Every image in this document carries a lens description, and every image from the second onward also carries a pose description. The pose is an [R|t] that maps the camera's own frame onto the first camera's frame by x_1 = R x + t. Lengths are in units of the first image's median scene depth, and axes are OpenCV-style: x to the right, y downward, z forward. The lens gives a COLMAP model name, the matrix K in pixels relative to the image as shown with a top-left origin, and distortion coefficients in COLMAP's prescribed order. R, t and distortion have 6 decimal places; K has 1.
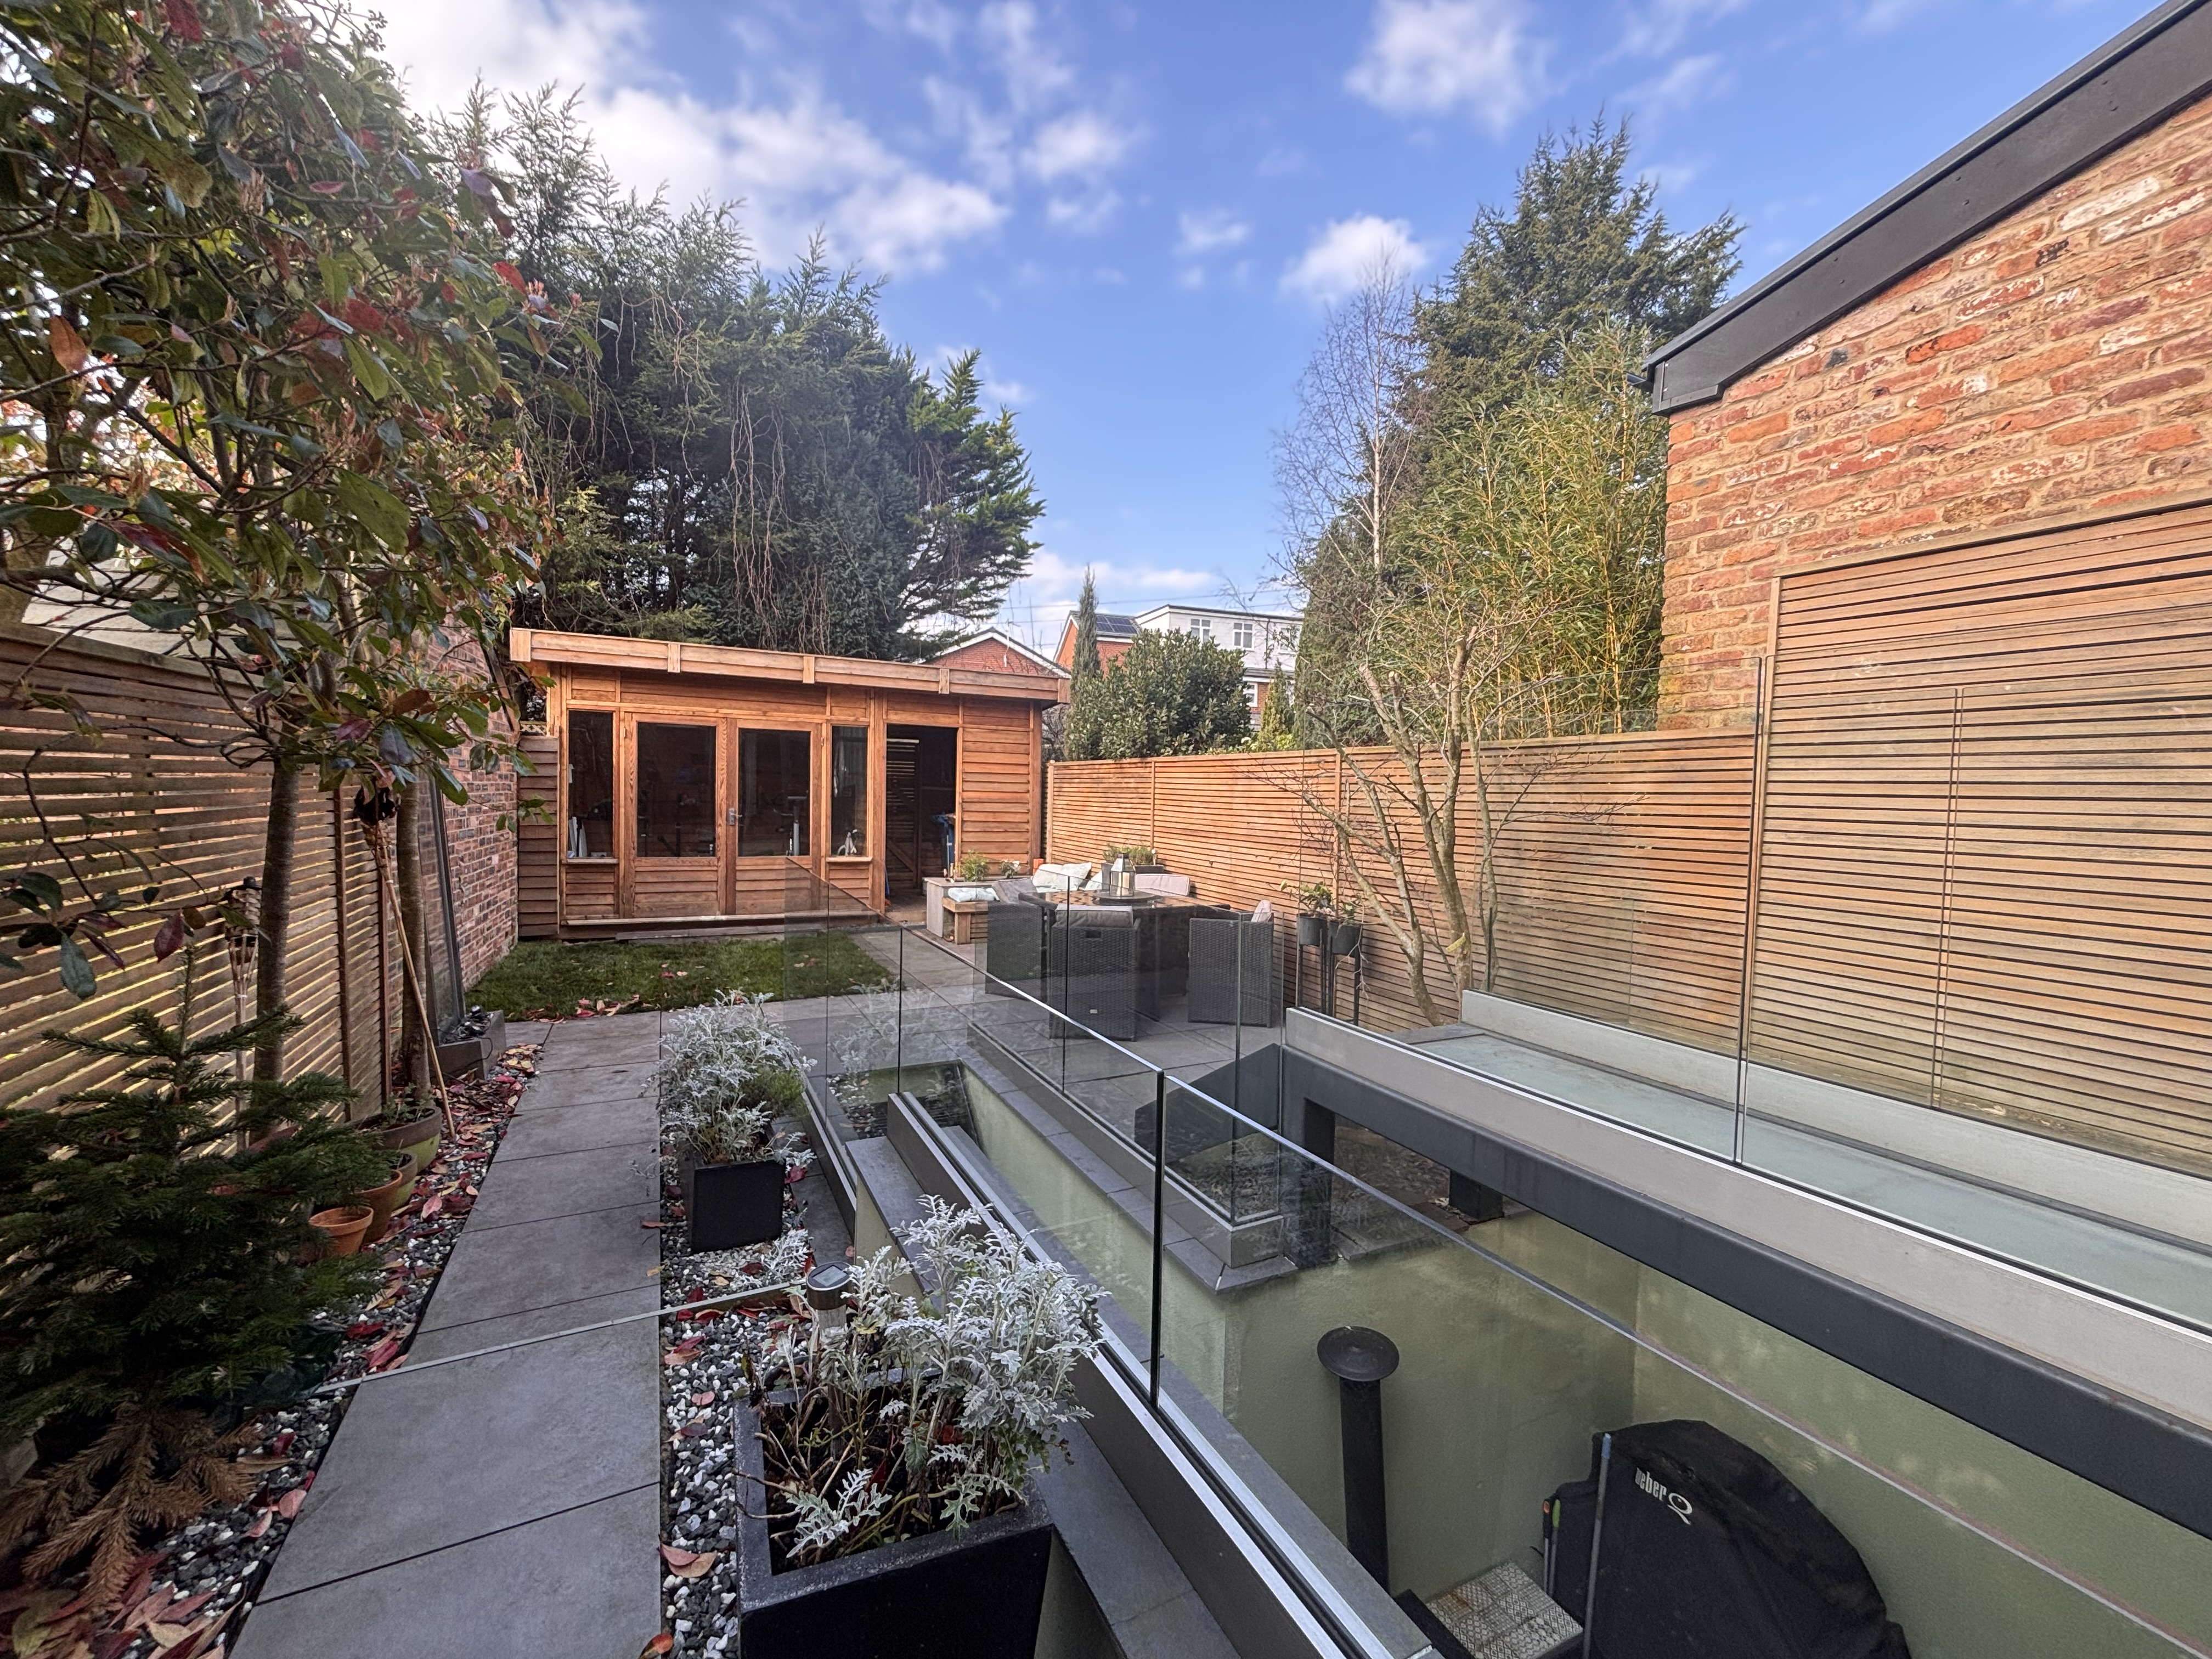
lens RADIAL K [[893.9, 0, 1109.6], [0, 893.9, 819.9], [0, 0, 1]] dist [0.001825, -0.001169]
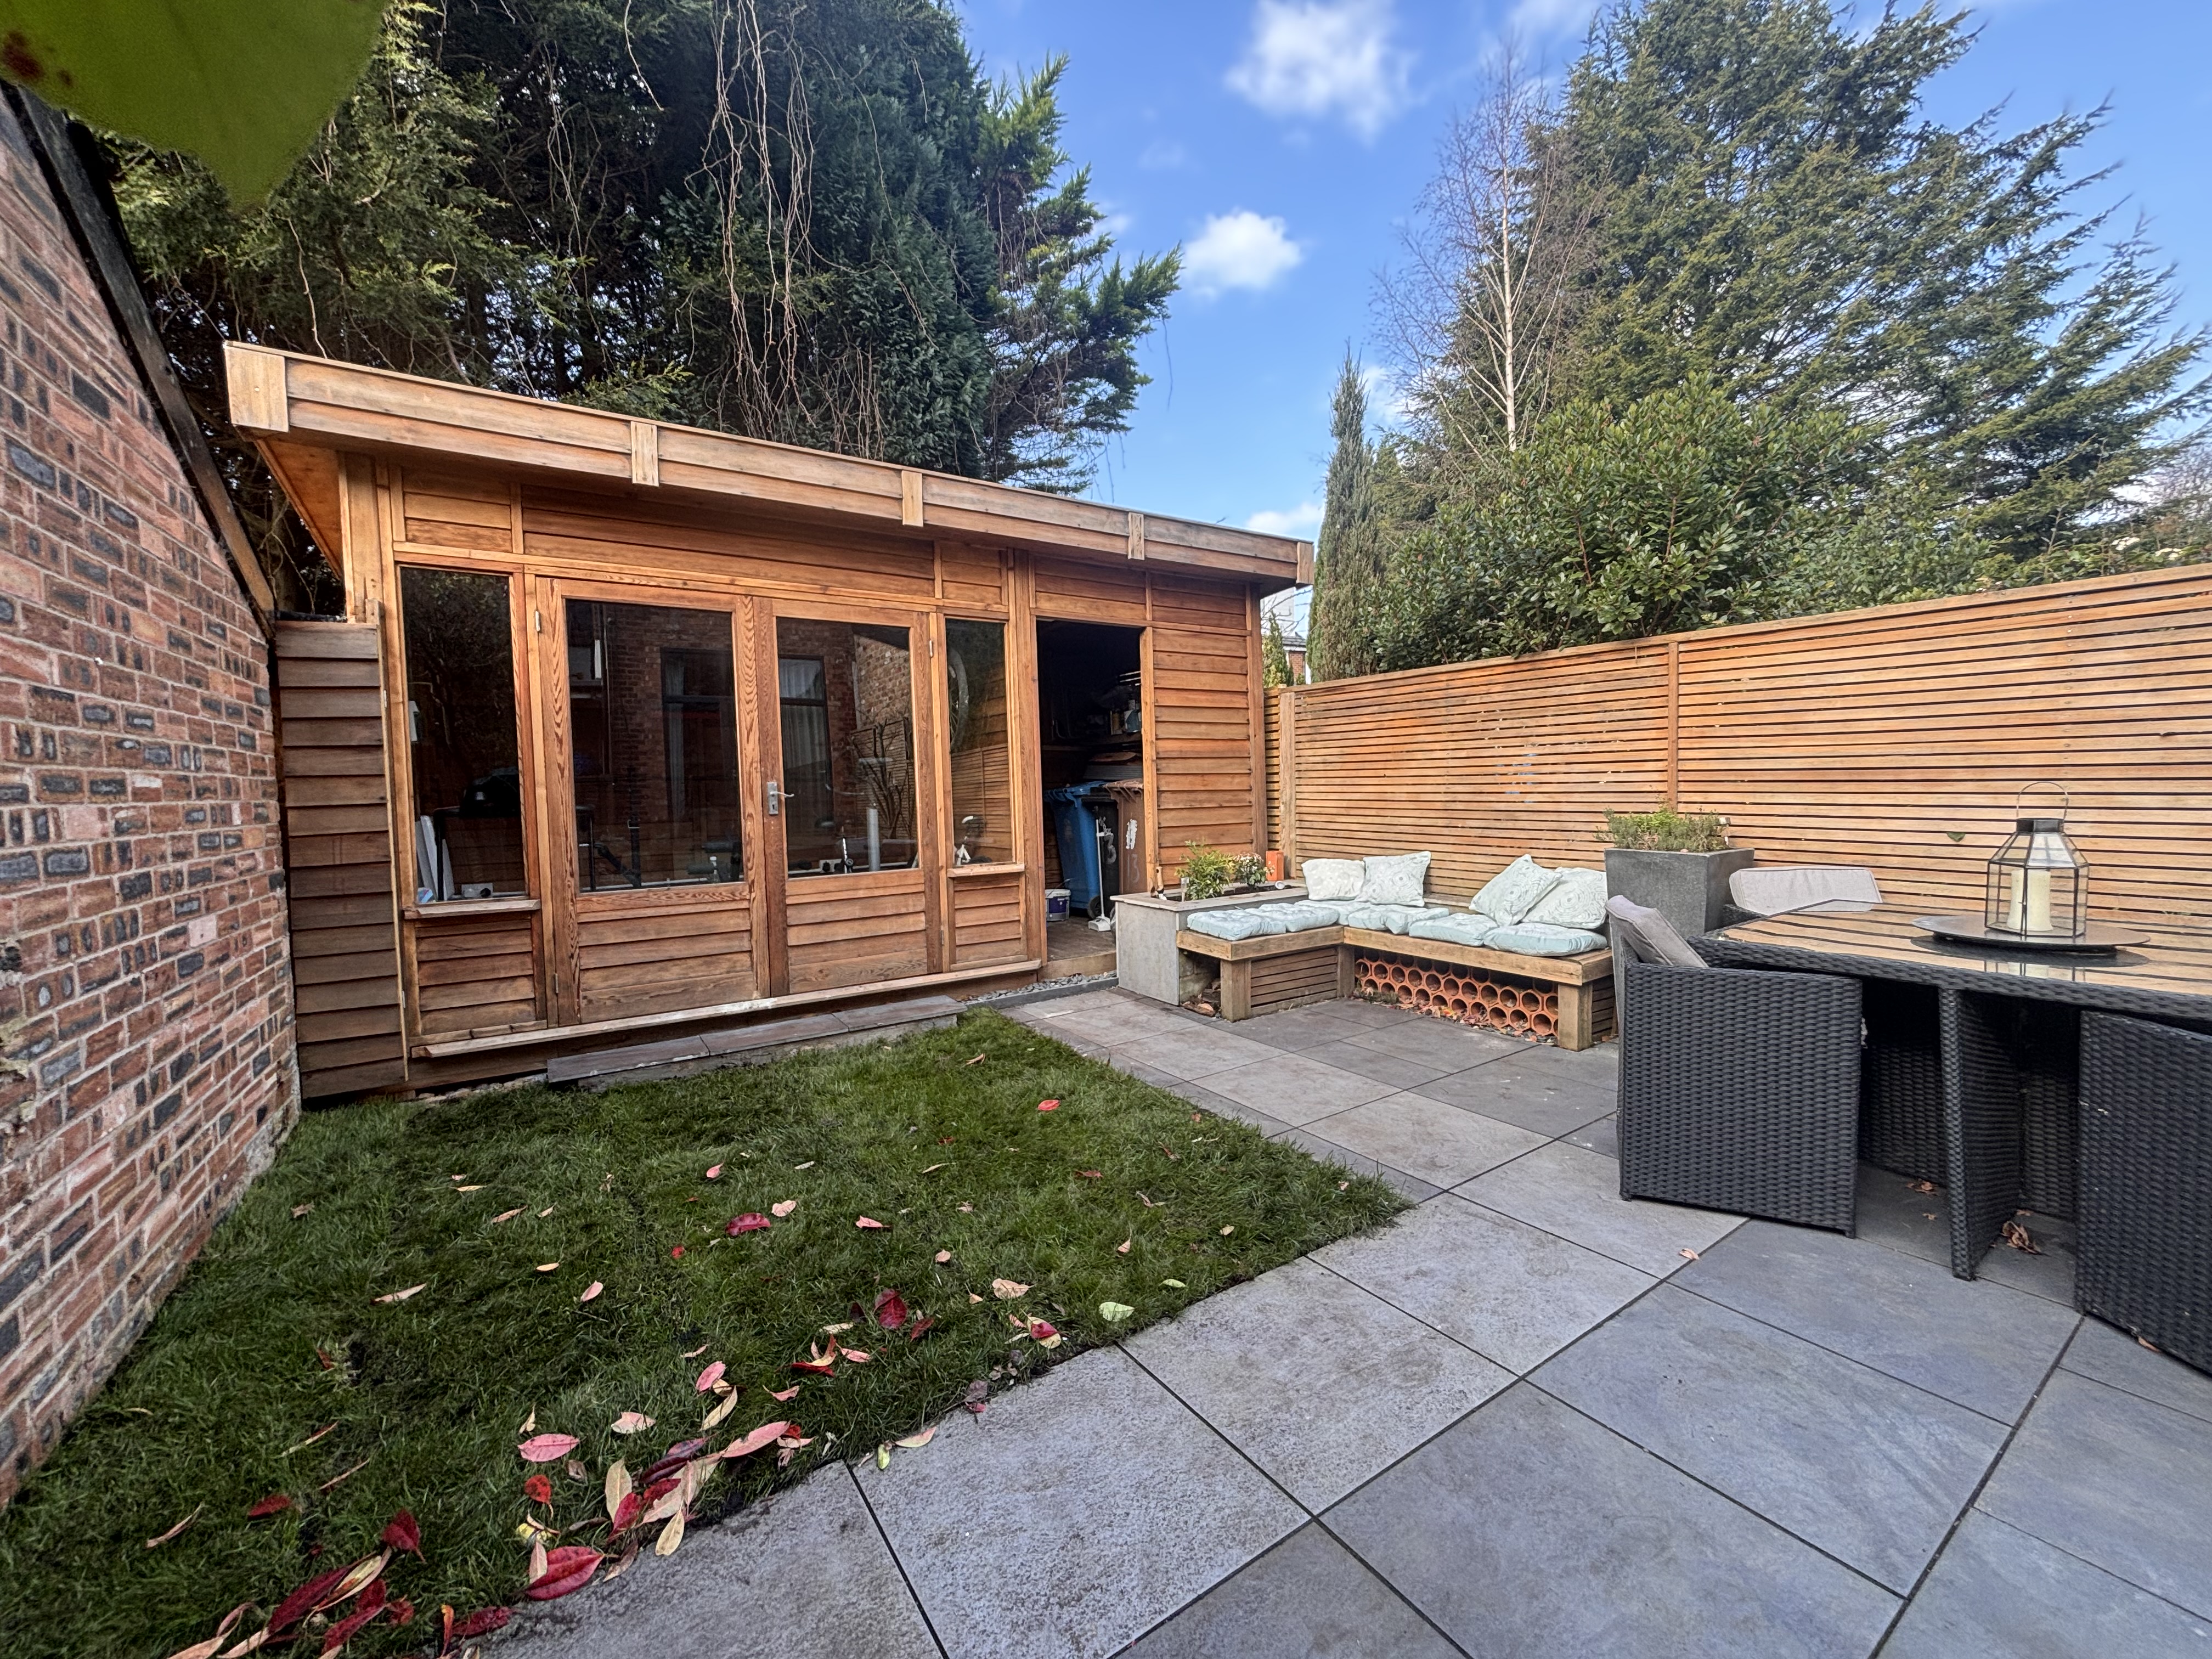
lens RADIAL K [[893.9, 0, 1103.0], [0, 893.9, 821.9], [0, 0, 1]] dist [0.001825, -0.001169]
pose [[0.991799, -0.048815, 0.118114, -0.391506], [0.046885, 0.998718, 0.019068, 0.011744], [-0.118893, -0.013374, 0.992817, 0.637008]]
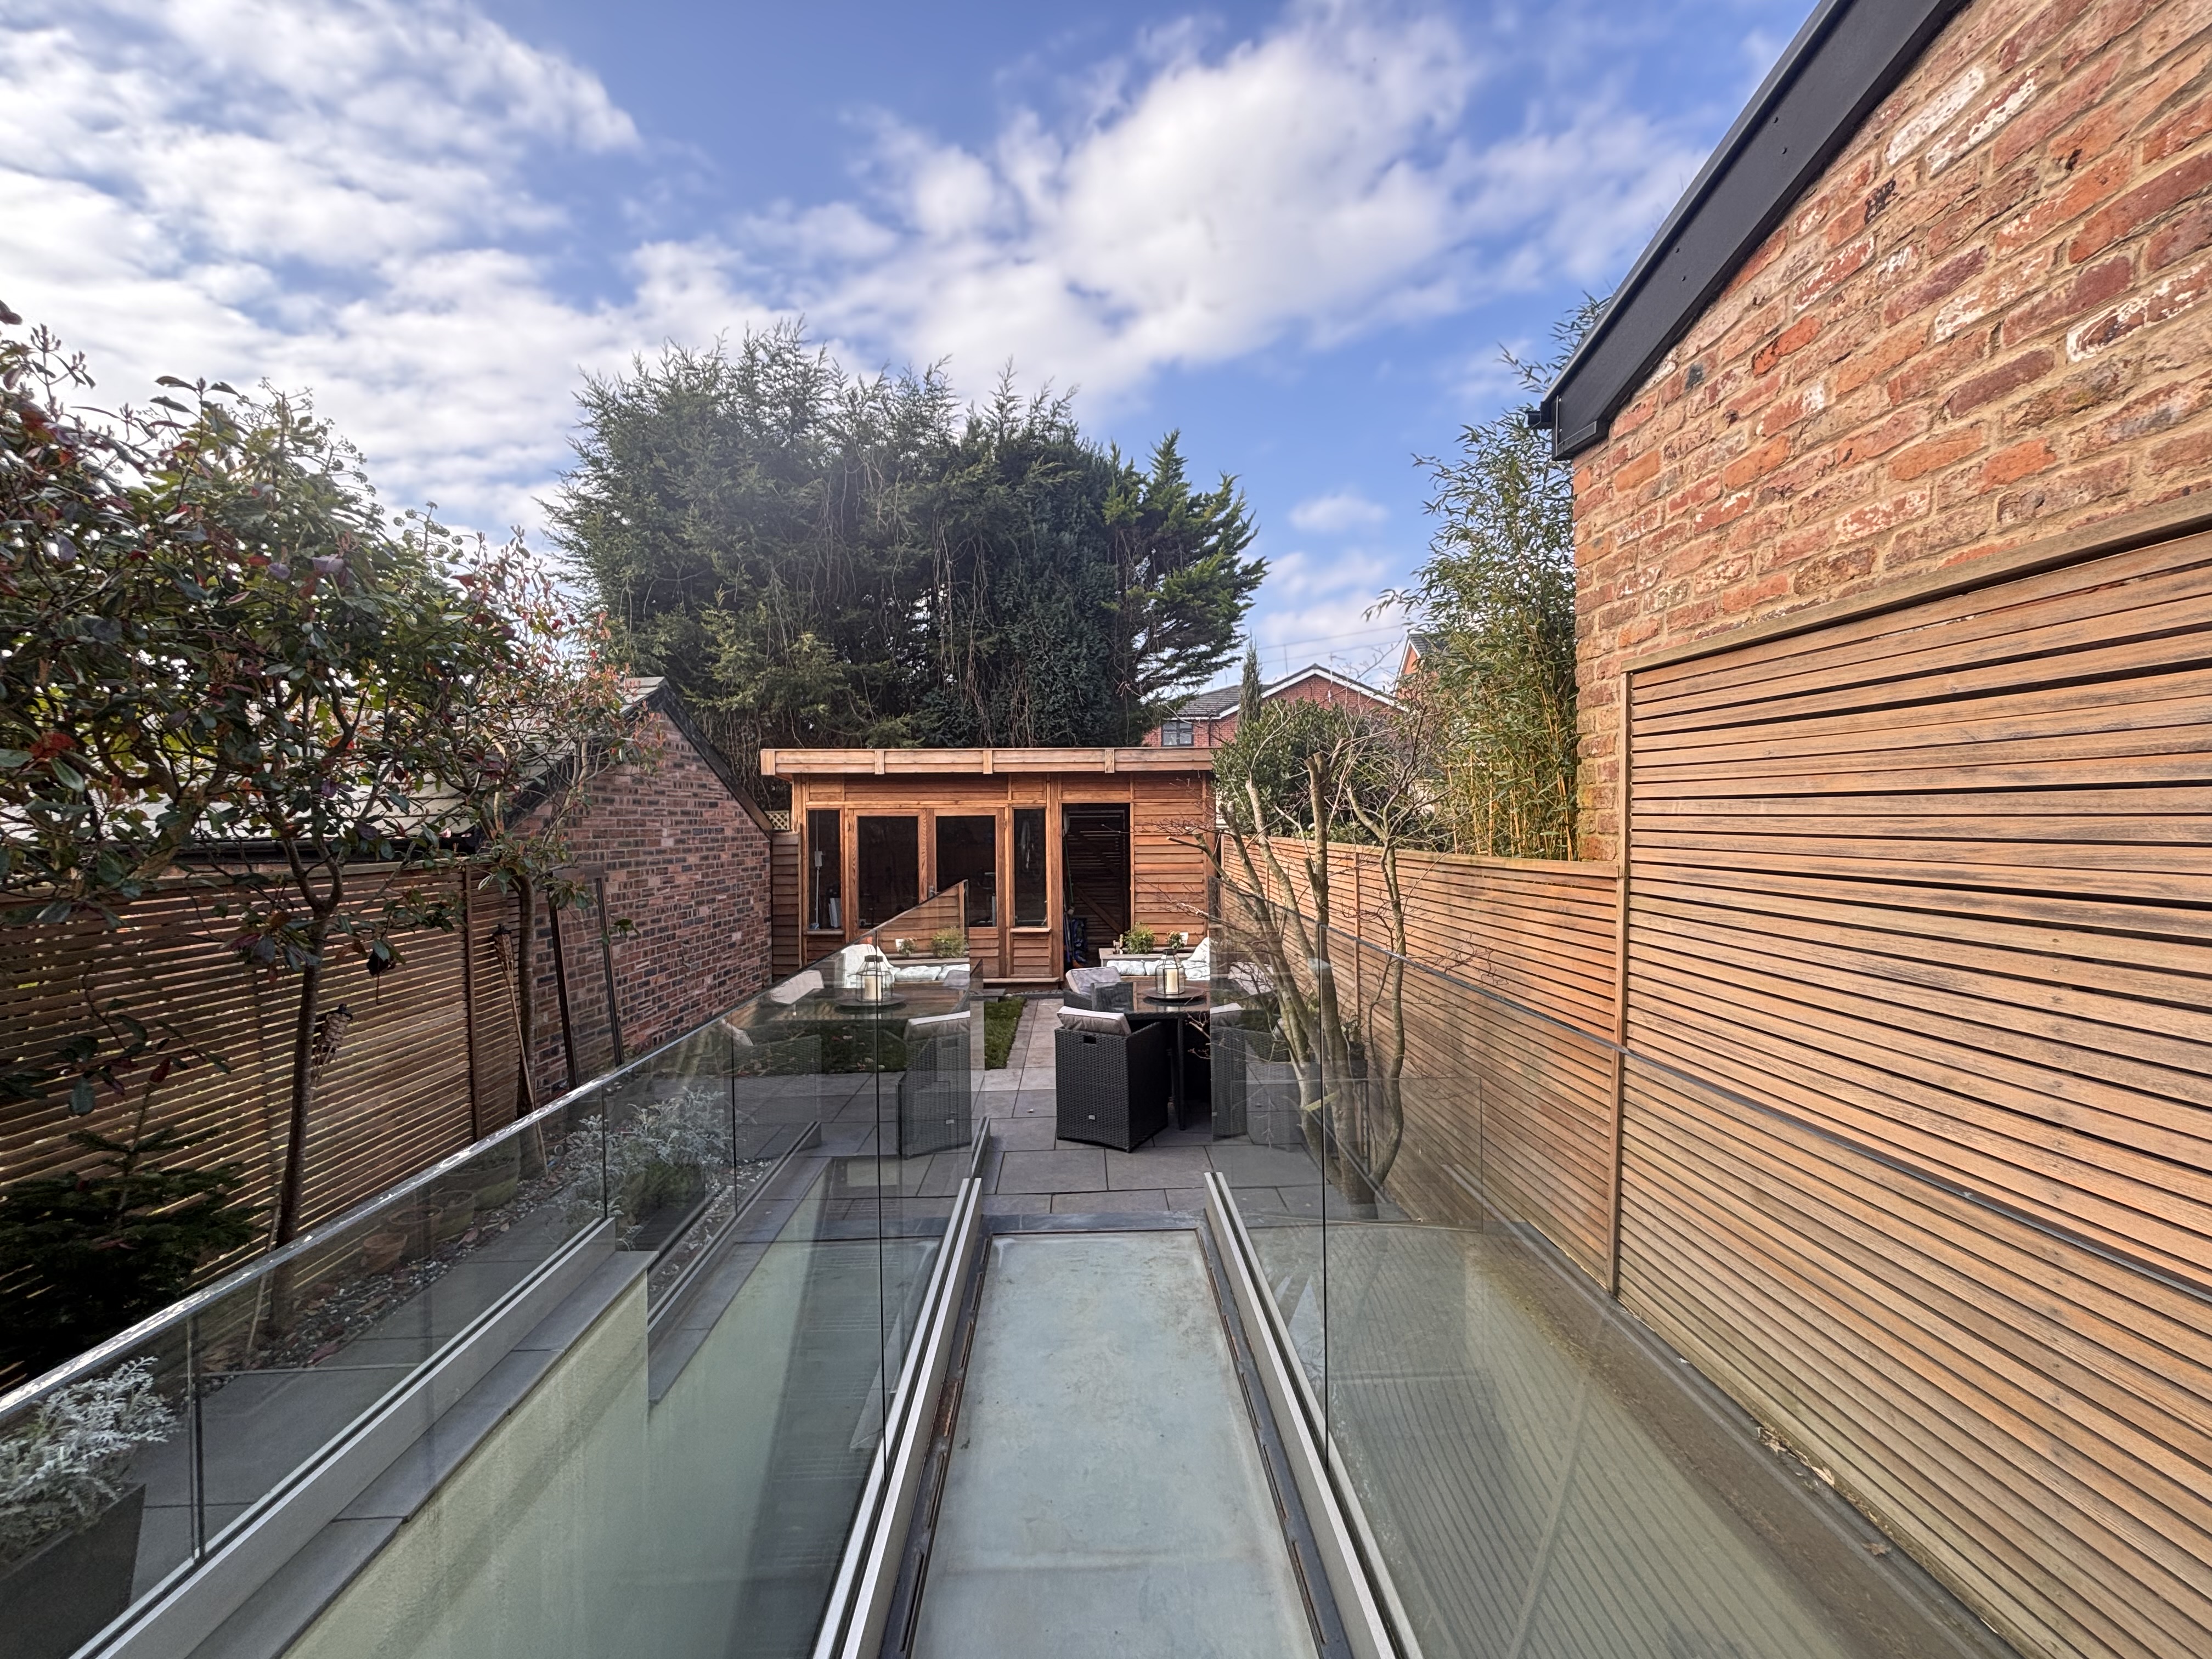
lens RADIAL K [[893.9, 0, 1116.4], [0, 893.9, 822.3], [0, 0, 1]] dist [0.001825, -0.001169]
pose [[0.908864, -0.032235, -0.415845, 0.358721], [0.020675, 0.999265, -0.032272, -0.069045], [0.416580, 0.020733, 0.908863, 0.068264]]
